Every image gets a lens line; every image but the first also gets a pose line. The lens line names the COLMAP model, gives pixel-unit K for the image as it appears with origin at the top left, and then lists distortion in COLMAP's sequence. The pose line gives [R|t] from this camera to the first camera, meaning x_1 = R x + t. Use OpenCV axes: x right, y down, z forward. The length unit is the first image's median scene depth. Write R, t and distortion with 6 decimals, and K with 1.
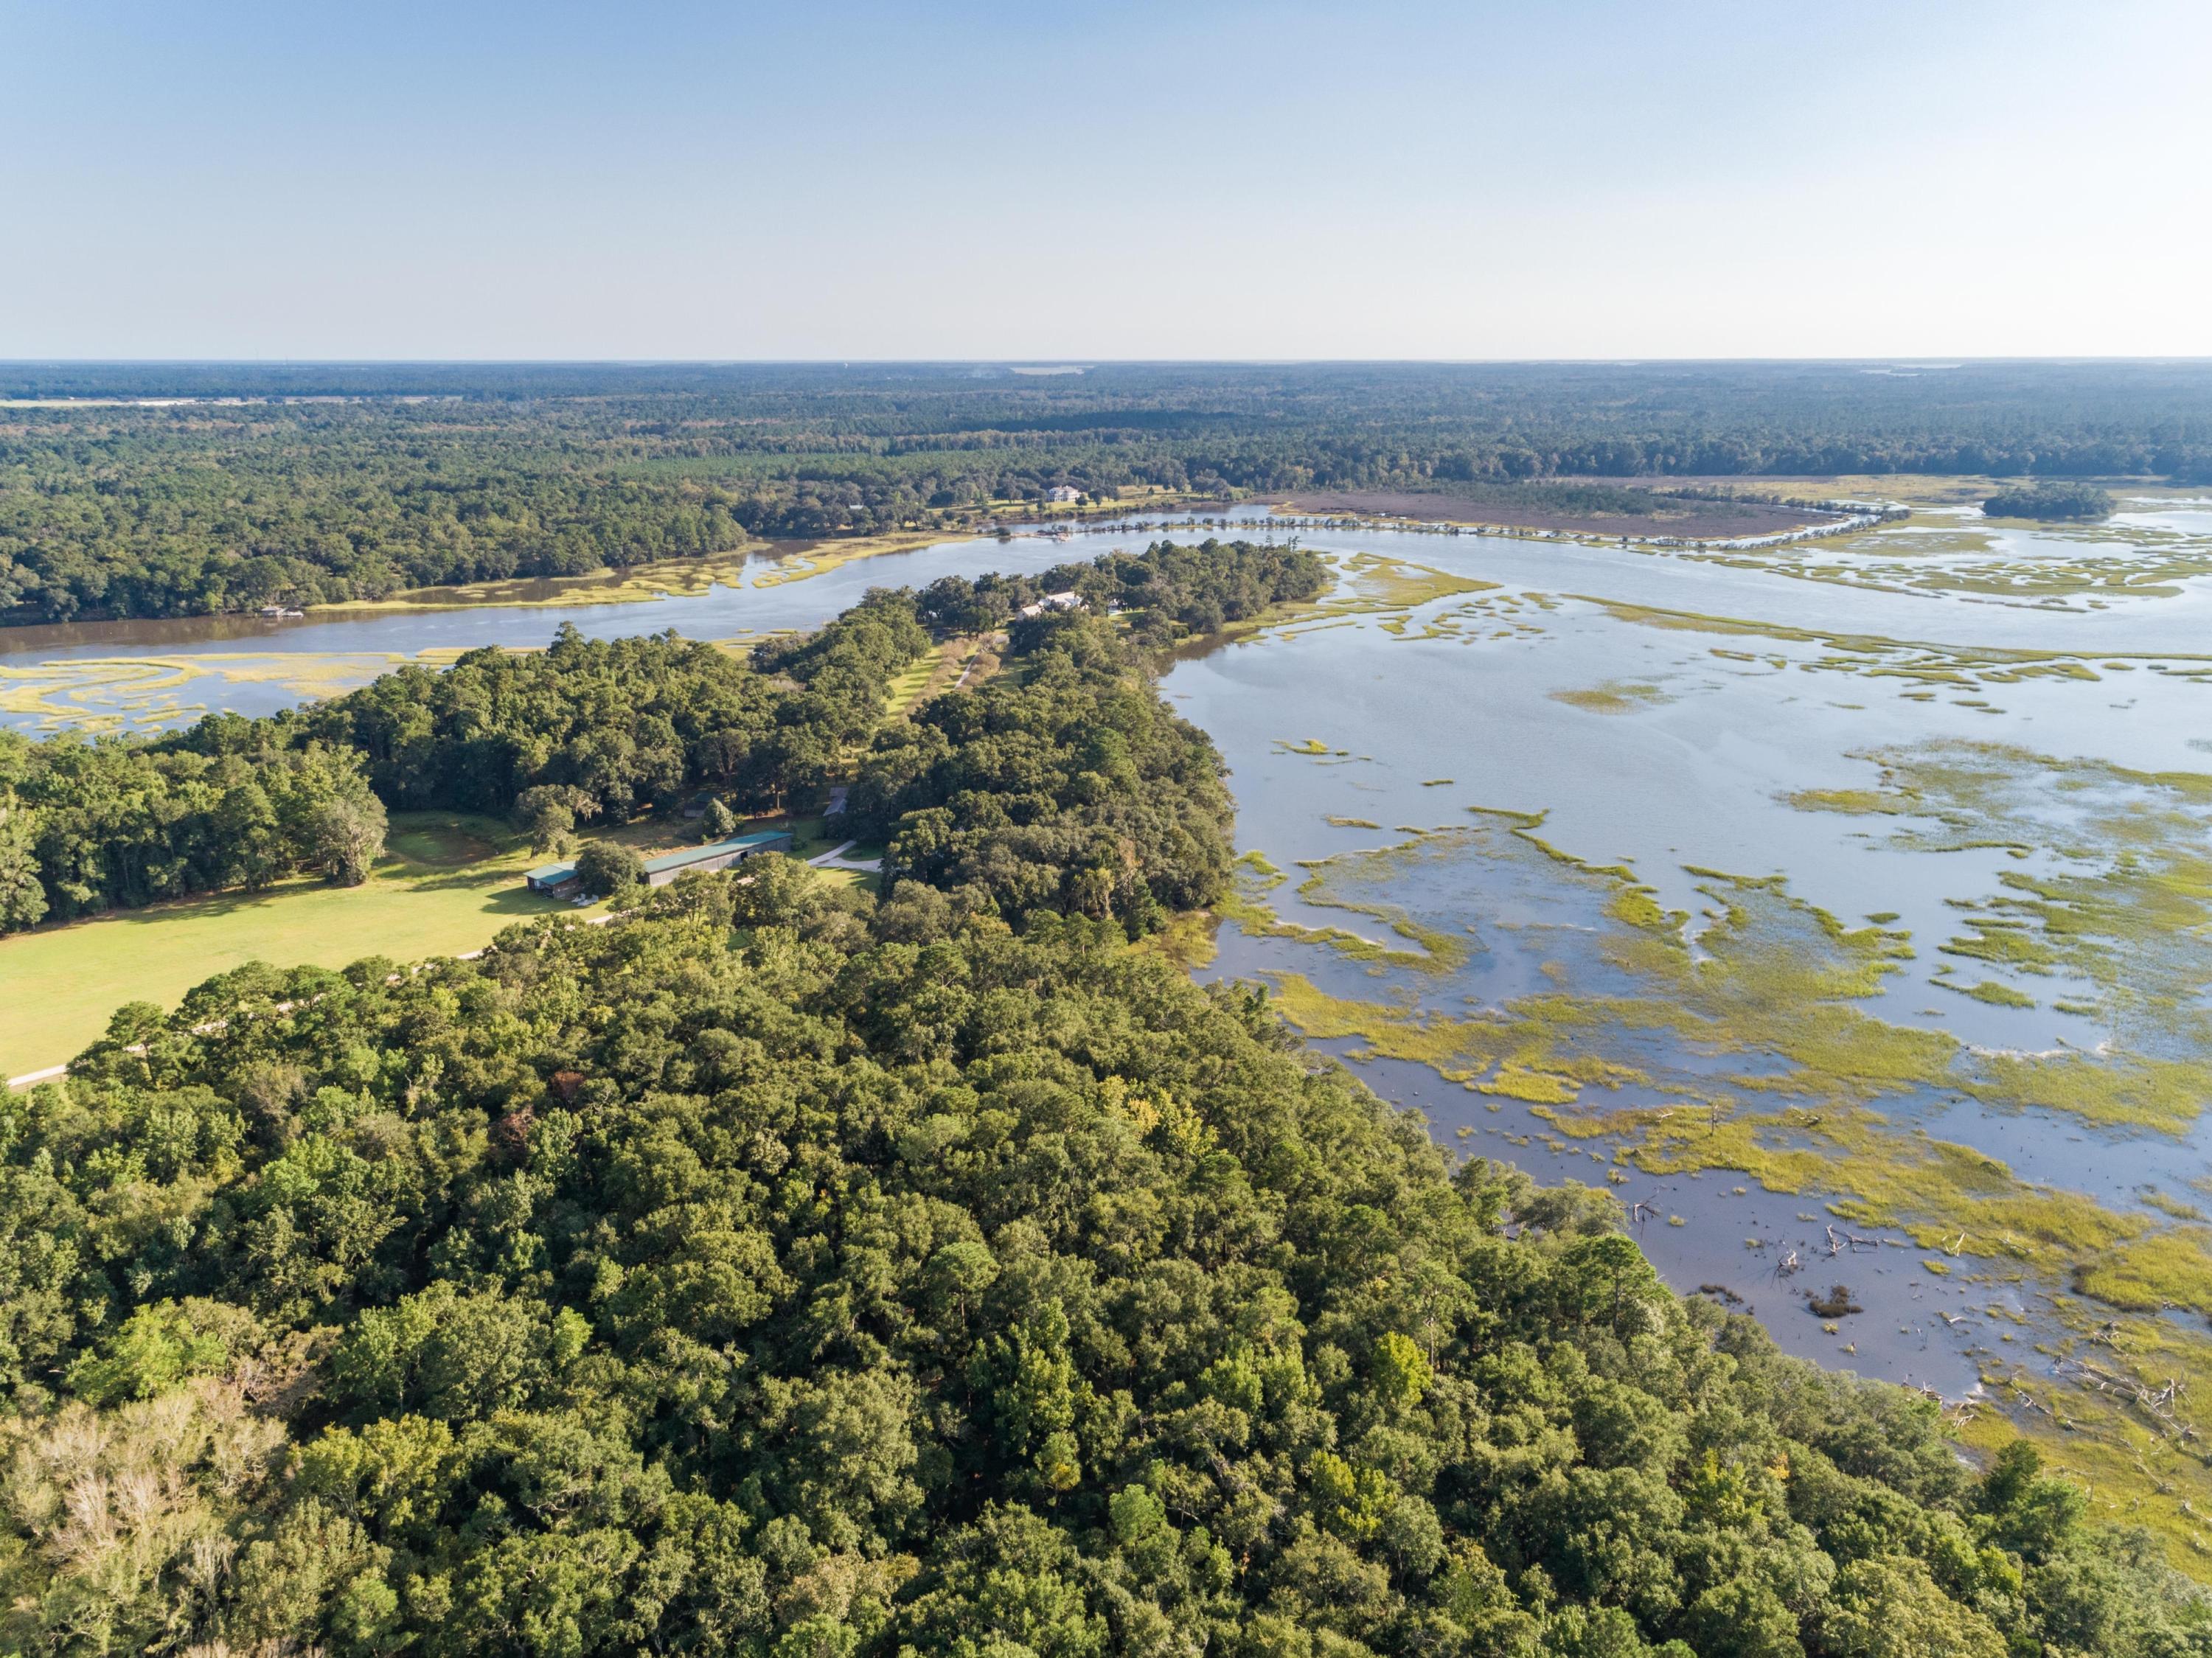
lens RADIAL K [[1662.9, 0, 1106.0], [0, 1662.9, 829.0], [0, 0, 1]] dist [0.013237, 0.012906]
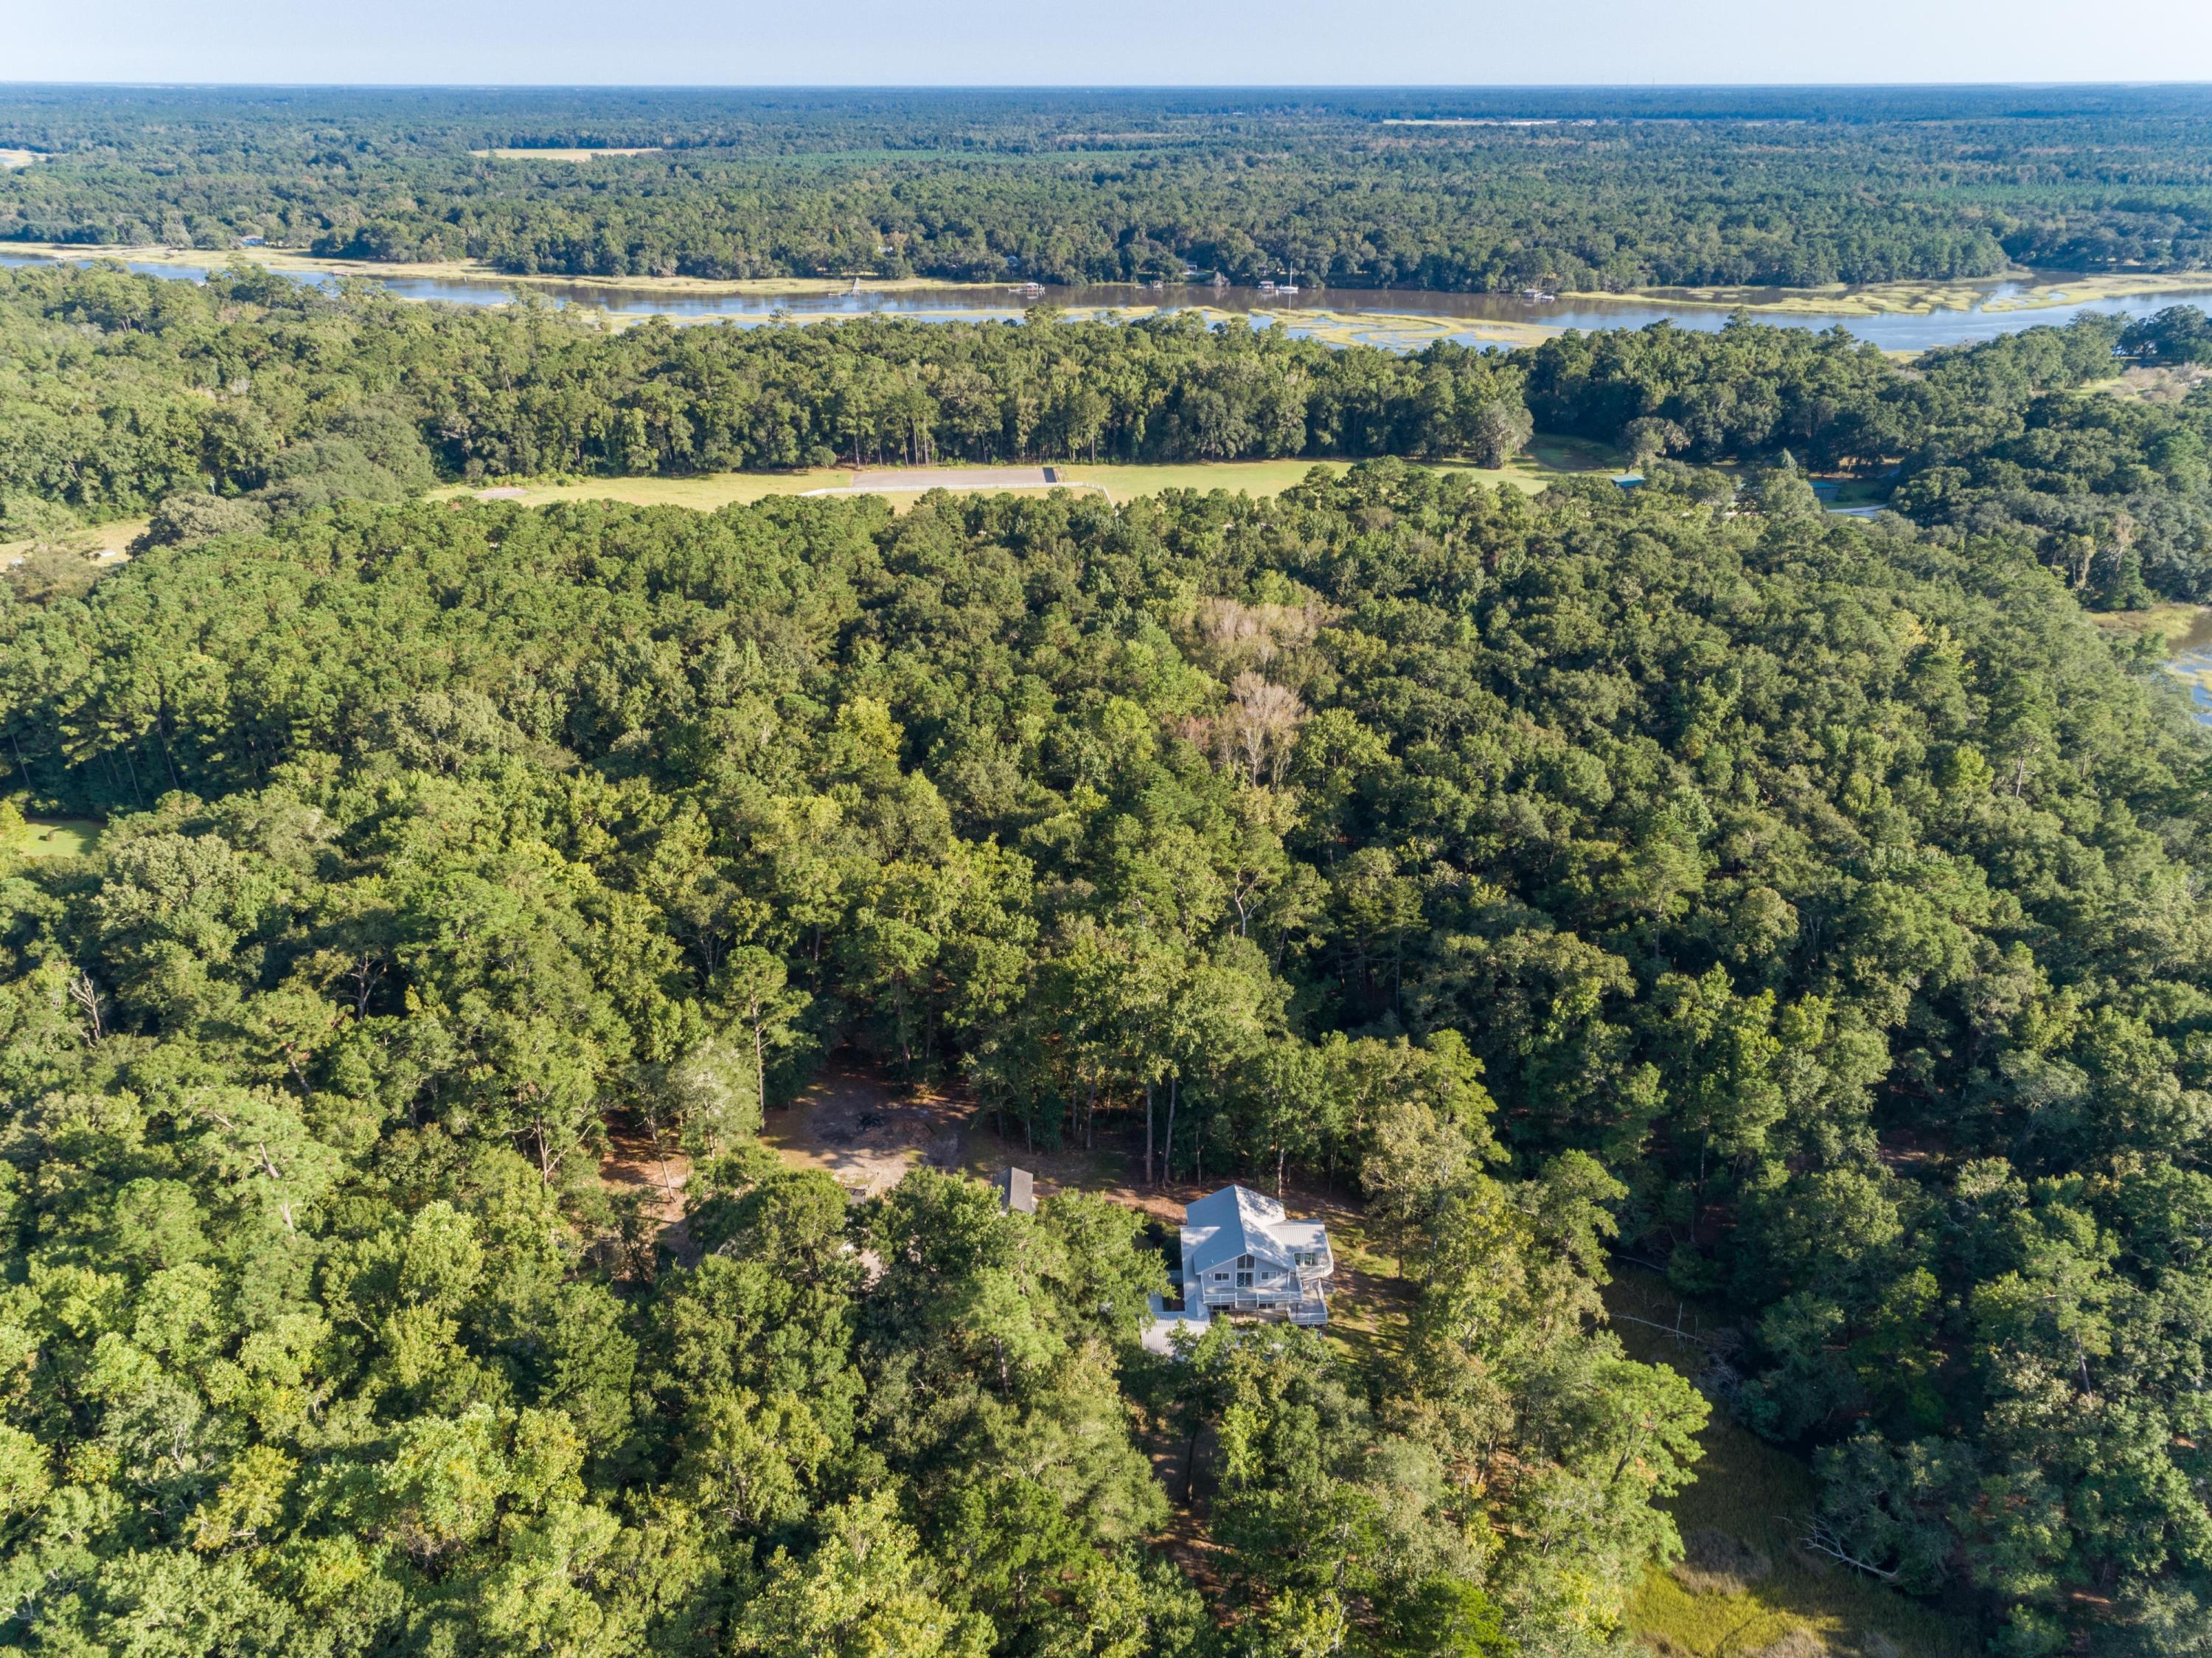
lens RADIAL K [[1663.3, 0, 1106.0], [0, 1663.3, 829.0], [0, 0, 1]] dist [0.013237, 0.012906]
pose [[0.740805, 0.278190, -0.611406, 0.109867], [-0.187249, 0.959654, 0.209764, 0.043561], [0.645093, -0.040909, 0.763008, -0.121517]]
